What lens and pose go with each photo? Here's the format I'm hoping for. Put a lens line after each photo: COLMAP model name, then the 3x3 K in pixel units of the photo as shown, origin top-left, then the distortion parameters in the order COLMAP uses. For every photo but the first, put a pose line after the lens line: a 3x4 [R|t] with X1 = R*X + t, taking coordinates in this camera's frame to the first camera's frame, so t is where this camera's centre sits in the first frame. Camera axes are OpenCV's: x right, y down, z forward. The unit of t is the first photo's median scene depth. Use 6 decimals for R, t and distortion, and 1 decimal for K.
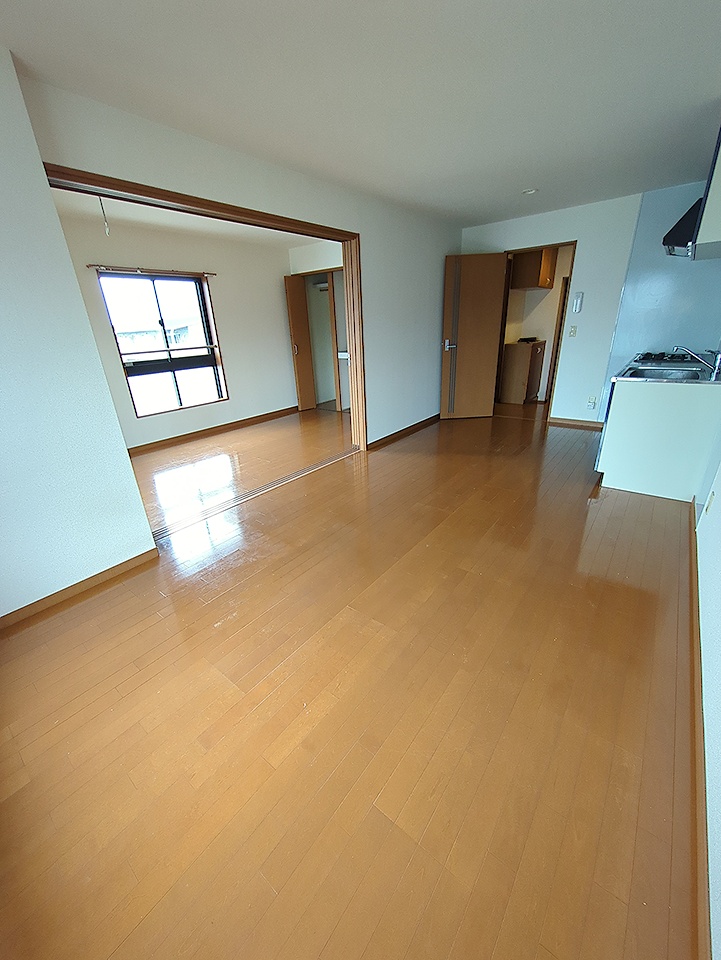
lens RADIAL K [[377.8, 0, 359.3], [0, 377.8, 484.0], [0, 0, 1]] dist [-0.005327, 0.000111]
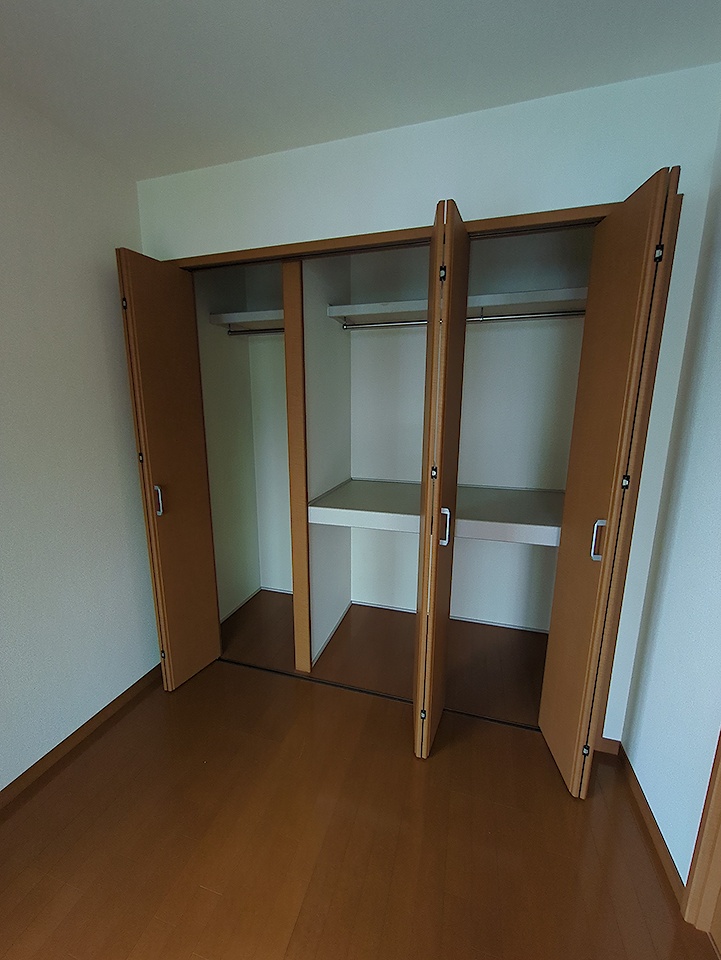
lens RADIAL K [[377.8, 0, 361.3], [0, 377.8, 479.9], [0, 0, 1]] dist [-0.005327, 0.000111]
pose [[0.925723, -0.025629, 0.377333, -0.134289], [0.107134, 0.974605, -0.196640, -0.300969], [-0.362711, 0.222460, 0.904960, 0.687648]]
